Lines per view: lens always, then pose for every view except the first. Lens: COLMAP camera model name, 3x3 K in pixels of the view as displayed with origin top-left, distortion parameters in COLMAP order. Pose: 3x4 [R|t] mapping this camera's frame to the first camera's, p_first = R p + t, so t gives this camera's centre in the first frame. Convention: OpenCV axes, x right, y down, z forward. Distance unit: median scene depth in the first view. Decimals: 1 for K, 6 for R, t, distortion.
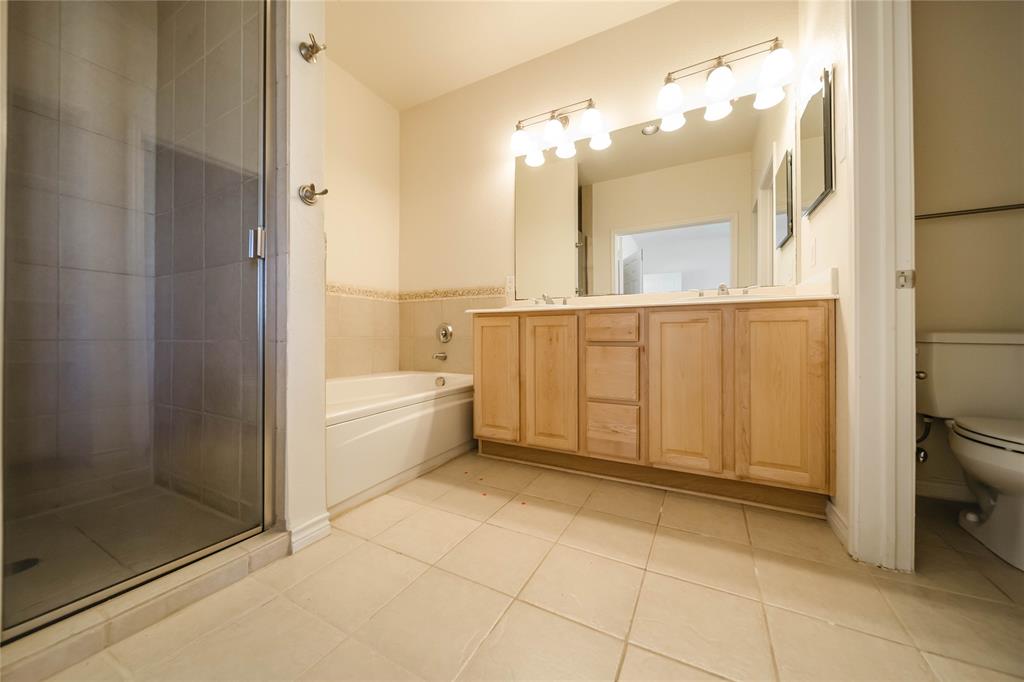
lens RADIAL K [[361.8, 0, 510.8], [0, 361.8, 335.4], [0, 0, 1]] dist [-0.001210, -0.000250]
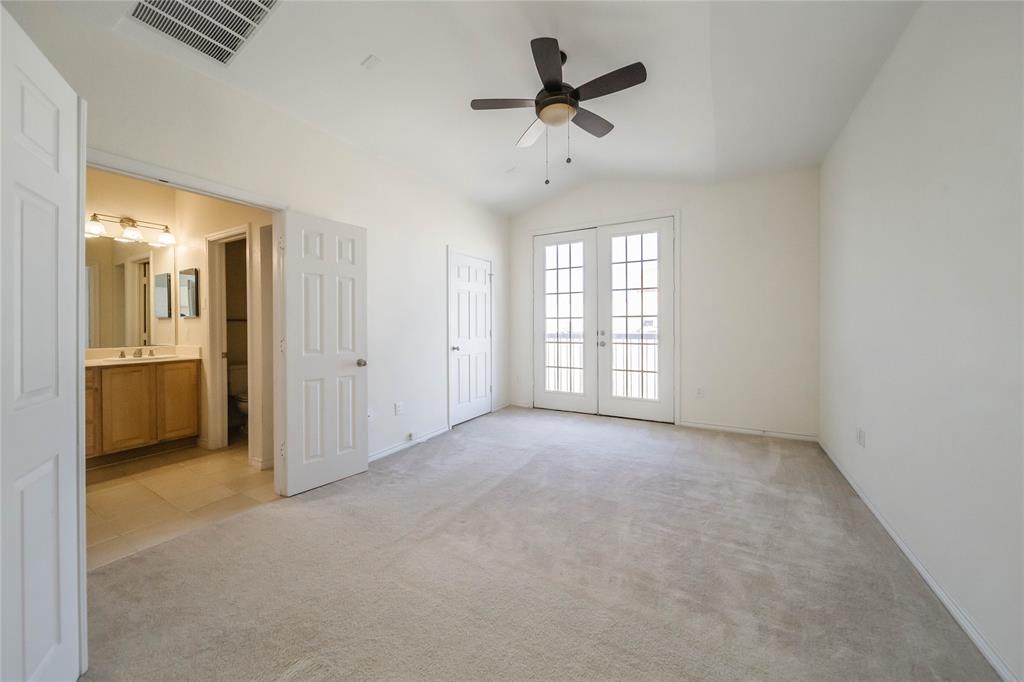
lens RADIAL K [[361.8, 0, 510.8], [0, 361.8, 335.4], [0, 0, 1]] dist [-0.001210, -0.000250]
pose [[0.039776, -0.027287, 0.998836, -1.545005], [-0.012128, 0.999540, 0.027790, -0.354502], [-0.999135, -0.013219, 0.039426, -1.280249]]
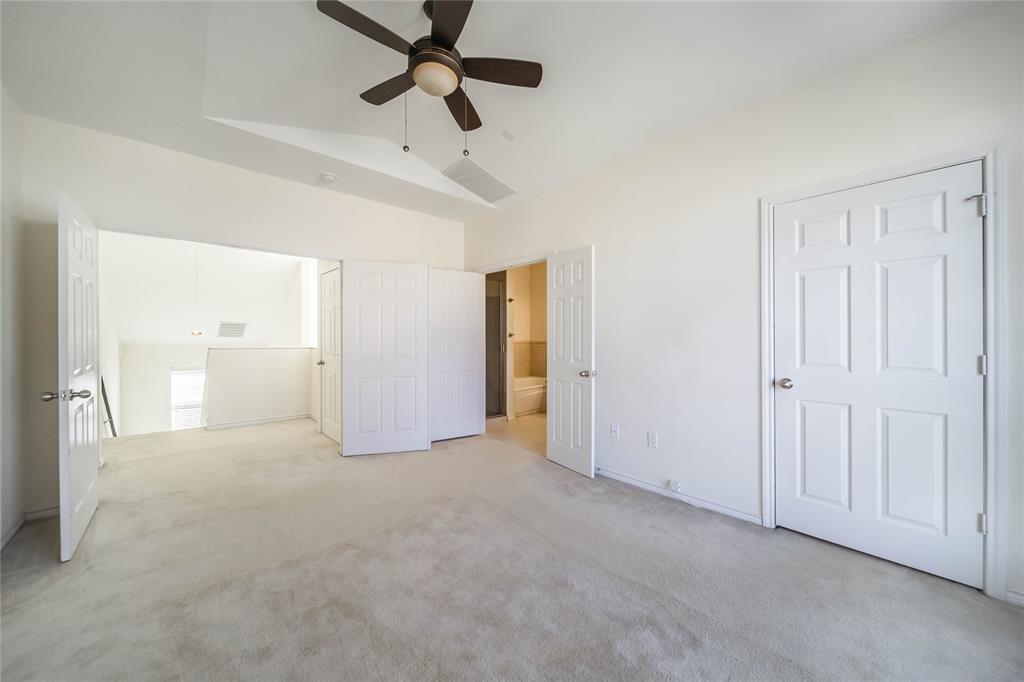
lens RADIAL K [[361.8, 0, 510.8], [0, 361.8, 335.4], [0, 0, 1]] dist [-0.001210, -0.000250]
pose [[0.943713, 0.002520, -0.330755, 0.706110], [0.000189, 0.999967, 0.008158, -0.376808], [0.330764, -0.007761, 0.943681, -2.543866]]
